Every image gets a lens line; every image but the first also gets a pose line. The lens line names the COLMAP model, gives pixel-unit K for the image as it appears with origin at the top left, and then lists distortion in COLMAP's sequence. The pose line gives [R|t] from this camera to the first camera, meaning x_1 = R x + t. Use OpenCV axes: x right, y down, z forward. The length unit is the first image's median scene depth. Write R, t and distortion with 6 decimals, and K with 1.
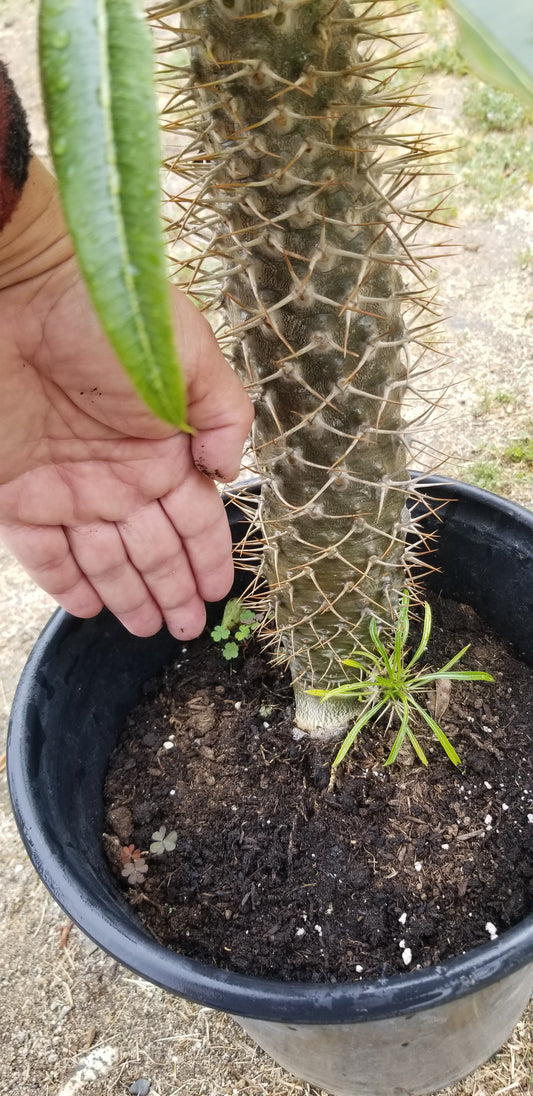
lens RADIAL K [[874.0, 0, 287.8], [0, 874.0, 547.9], [0, 0, 1]] dist [-0.021577, -0.006754]
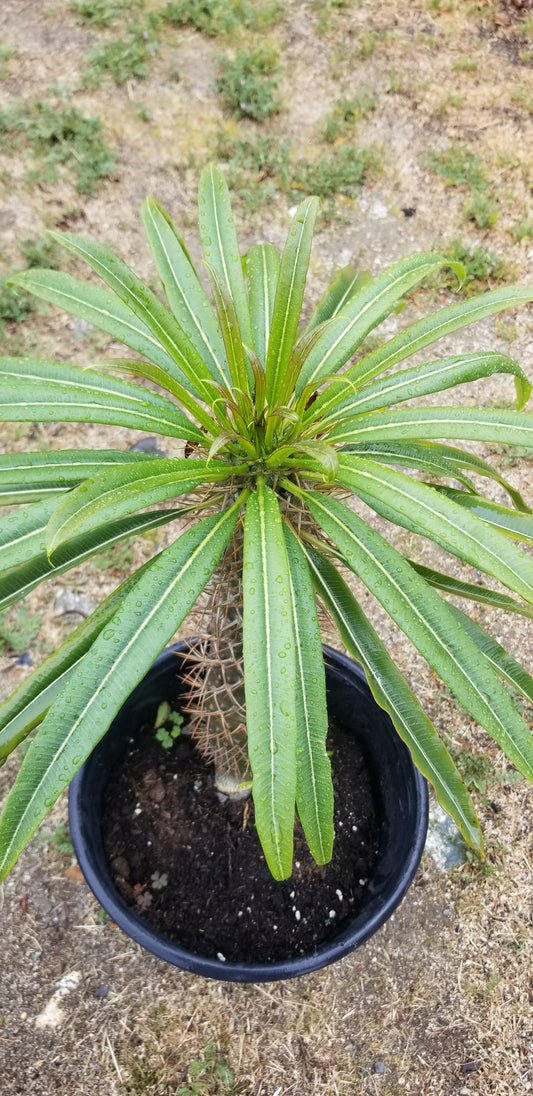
lens RADIAL K [[874.0, 0, 287.8], [0, 874.0, 547.9], [0, 0, 1]] dist [-0.021577, -0.006754]
pose [[0.940391, -0.071653, 0.332463, -0.313188], [-0.002809, 0.975884, 0.218270, -0.495807], [-0.340085, -0.206193, 0.917511, -0.383853]]
